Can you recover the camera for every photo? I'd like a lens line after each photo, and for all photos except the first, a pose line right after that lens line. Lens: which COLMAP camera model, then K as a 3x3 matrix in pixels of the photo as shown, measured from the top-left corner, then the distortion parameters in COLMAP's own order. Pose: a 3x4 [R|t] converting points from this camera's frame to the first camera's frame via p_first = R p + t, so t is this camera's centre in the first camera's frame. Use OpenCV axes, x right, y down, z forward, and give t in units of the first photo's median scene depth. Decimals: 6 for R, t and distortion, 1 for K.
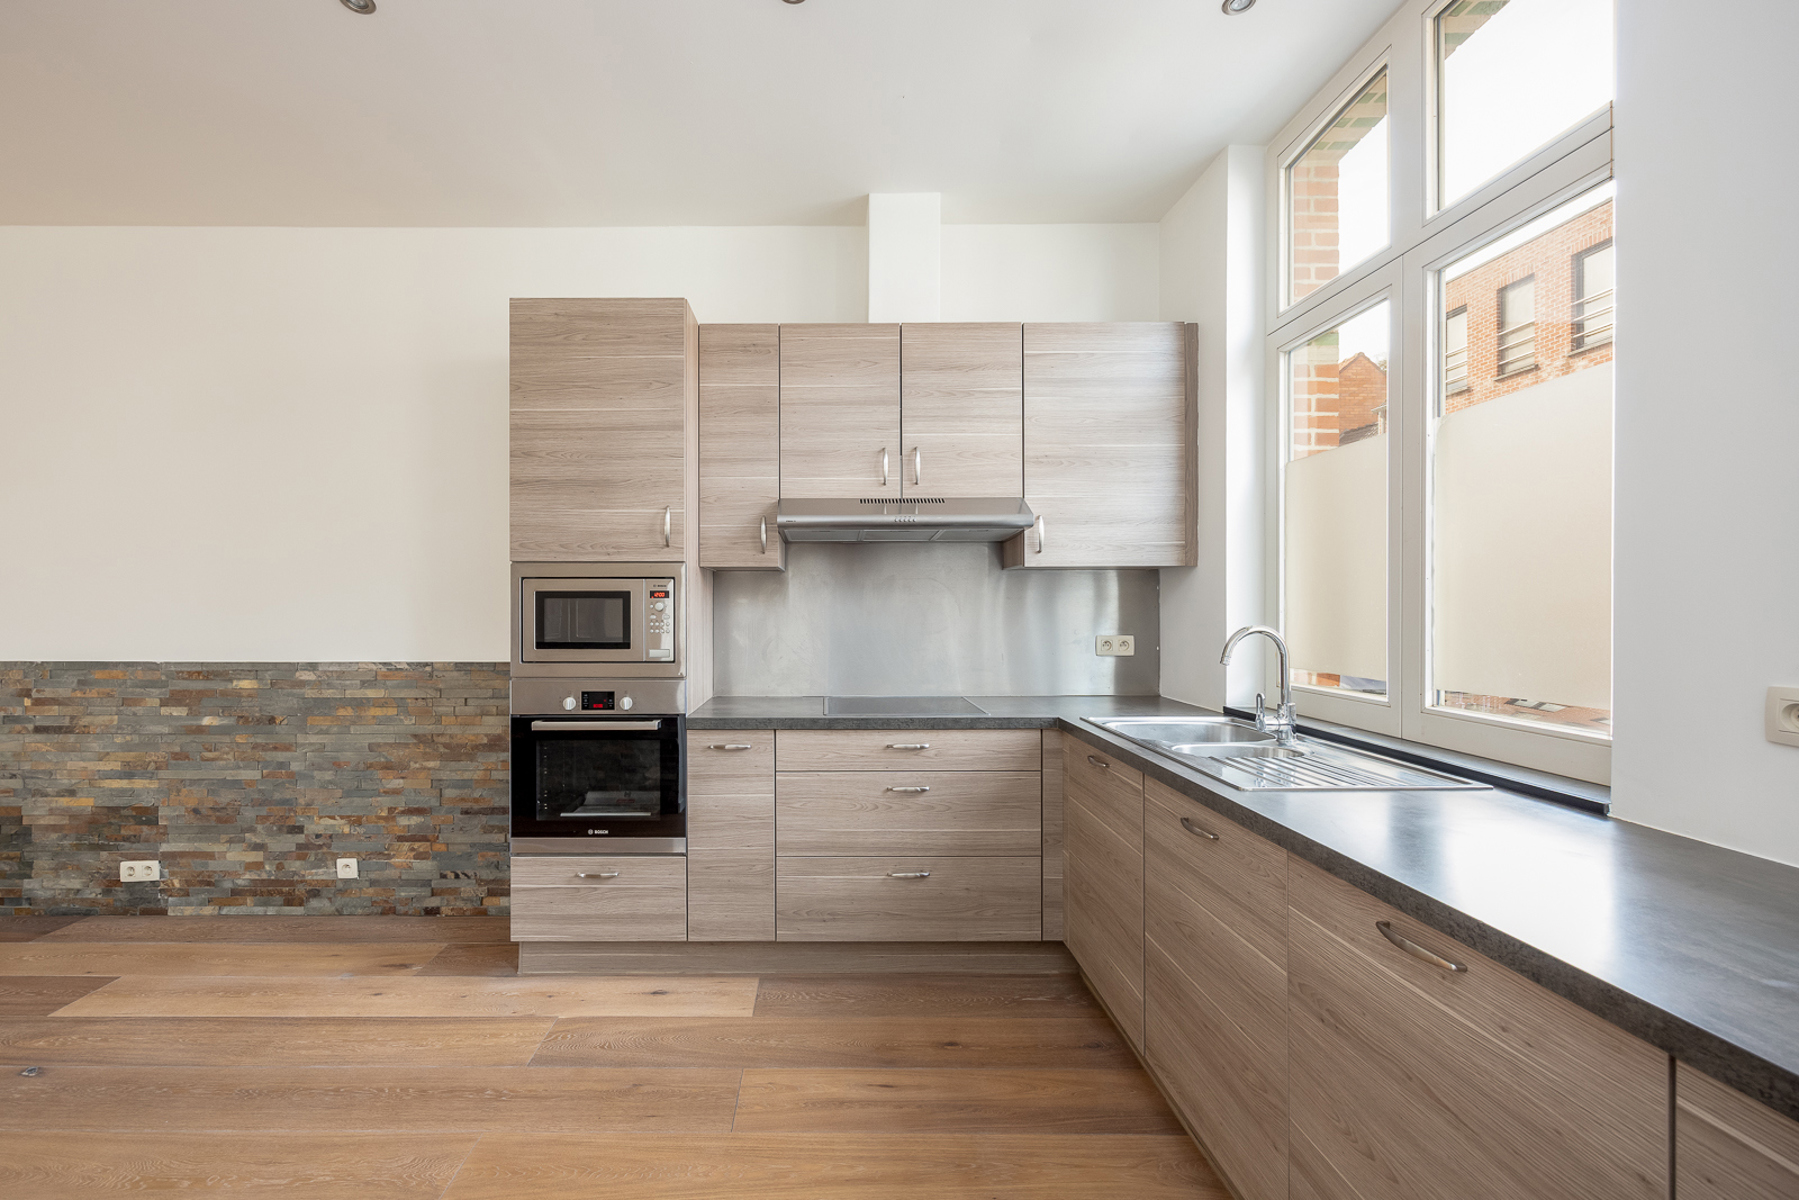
lens RADIAL K [[758.6, 0, 885.9], [0, 758.6, 608.7], [0, 0, 1]] dist [-0.000202, -0.000129]
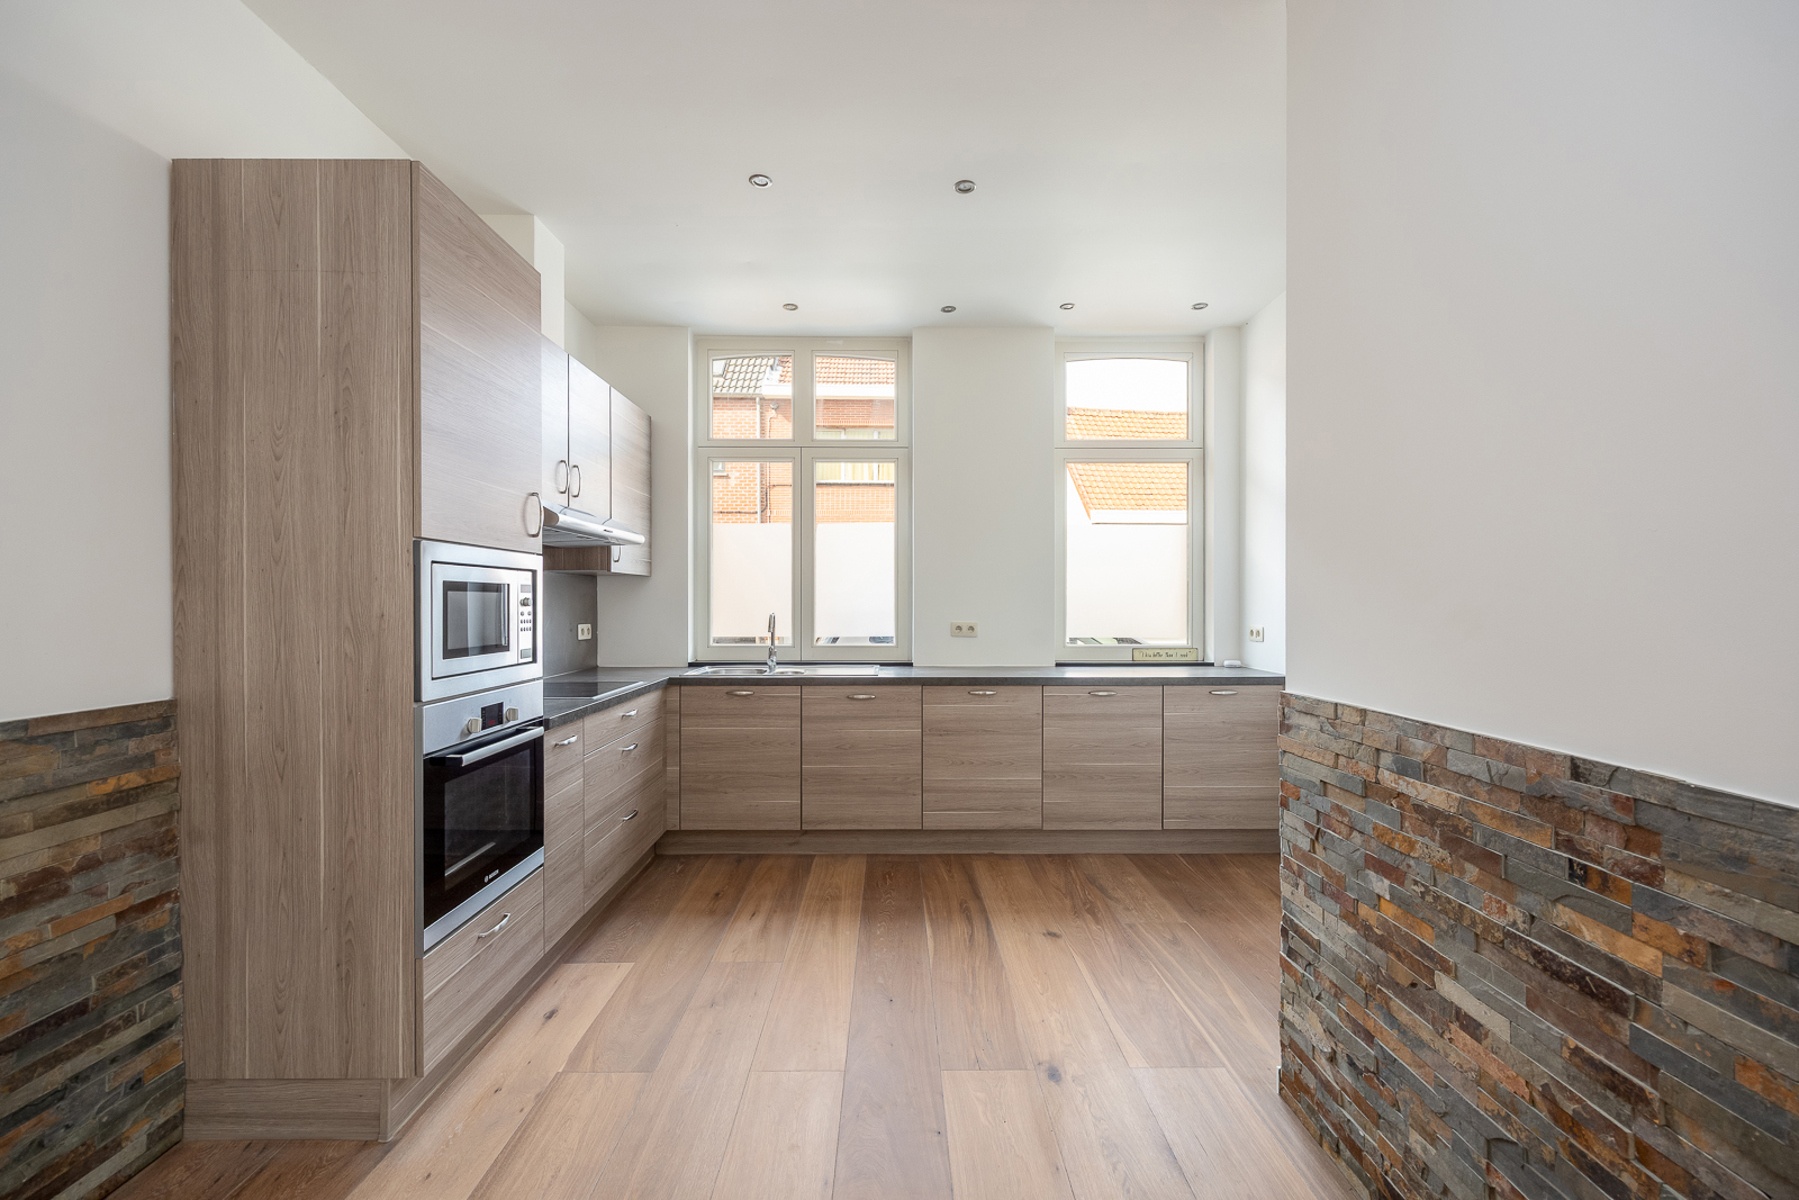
lens RADIAL K [[758.6, 0, 885.9], [0, 758.6, 608.7], [0, 0, 1]] dist [-0.000202, -0.000129]
pose [[-0.005661, -0.007558, 0.999955, -1.203095], [-0.003659, 0.999965, 0.007537, -0.004516], [-0.999977, -0.003617, -0.005689, 0.575111]]
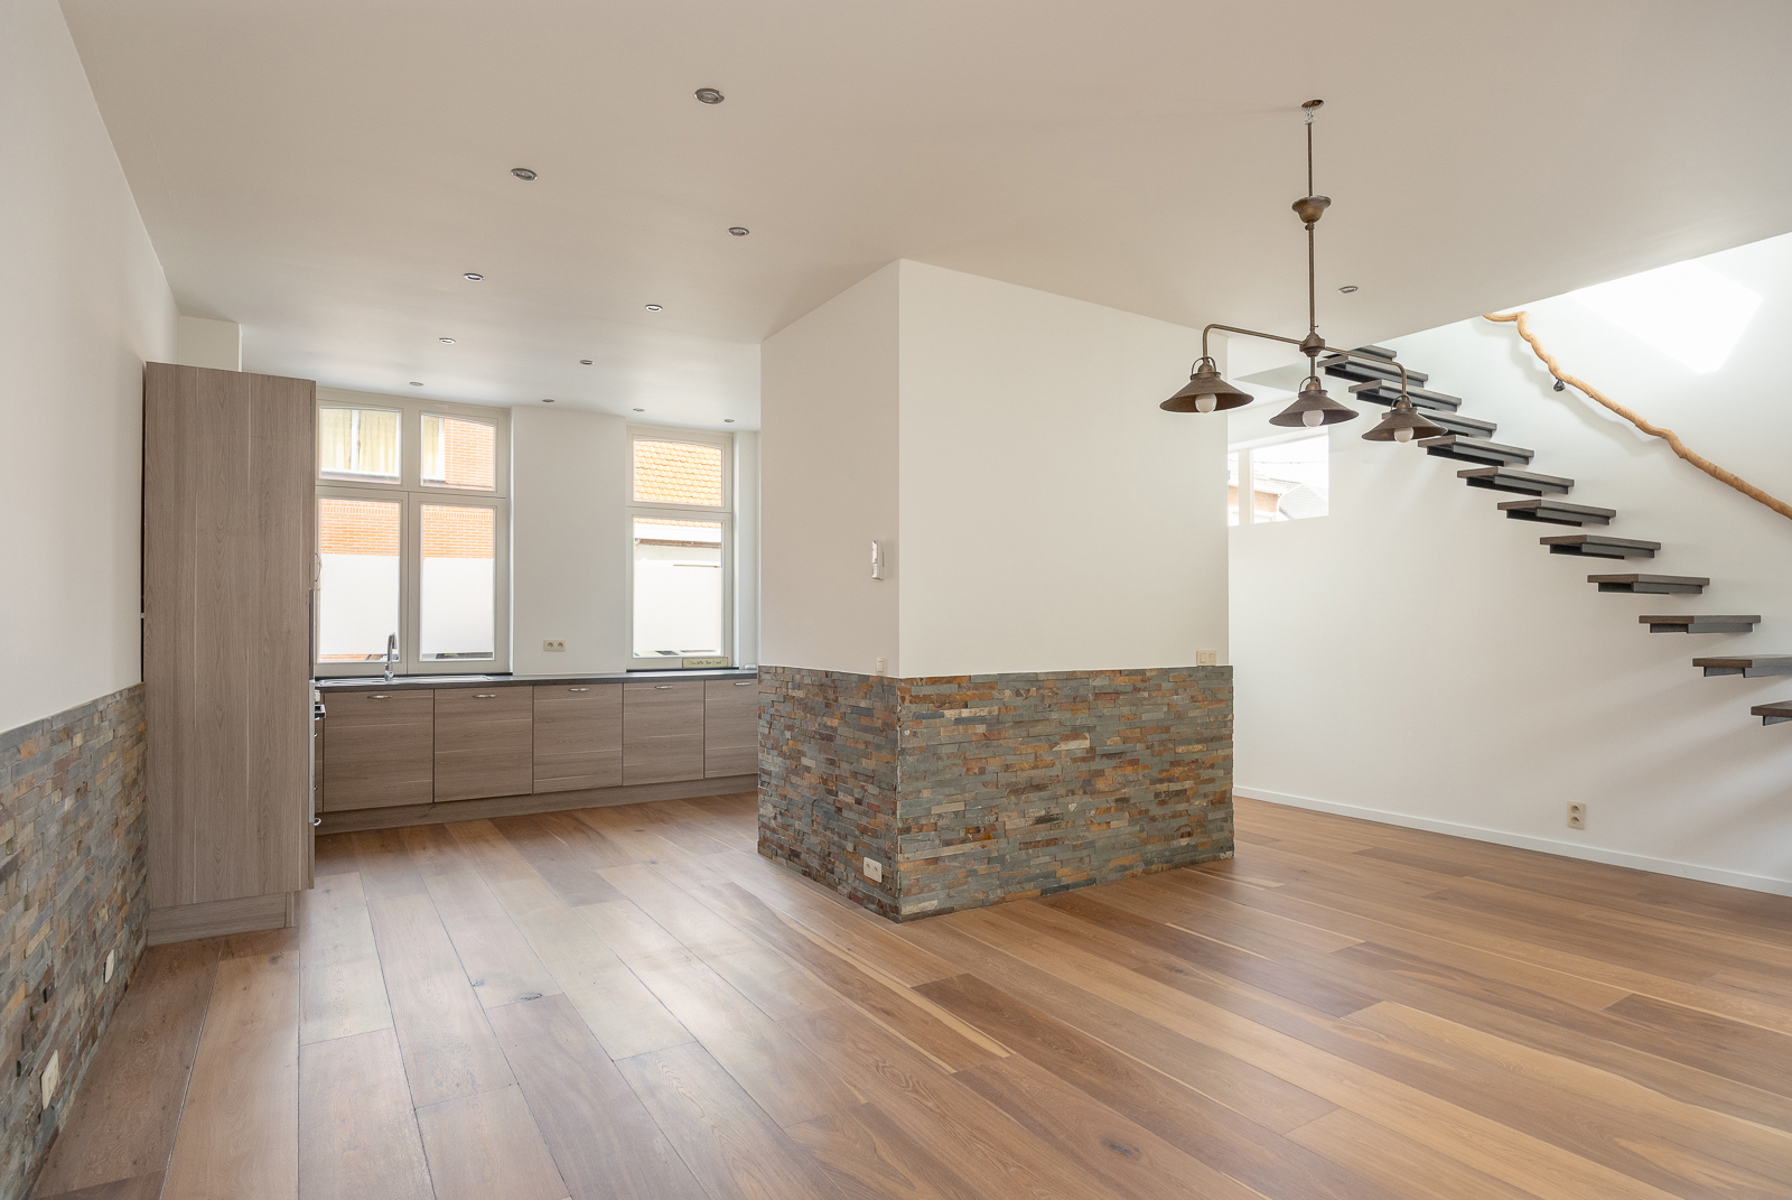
lens RADIAL K [[973.4, 0, 894.1], [0, 973.4, 610.5], [0, 0, 1]] dist [0.000254, -0.000055]
pose [[-0.525305, 0.012309, 0.850825, -2.362799], [-0.002518, 0.999869, -0.016020, -0.002771], [-0.850910, -0.010558, -0.525205, 1.020564]]
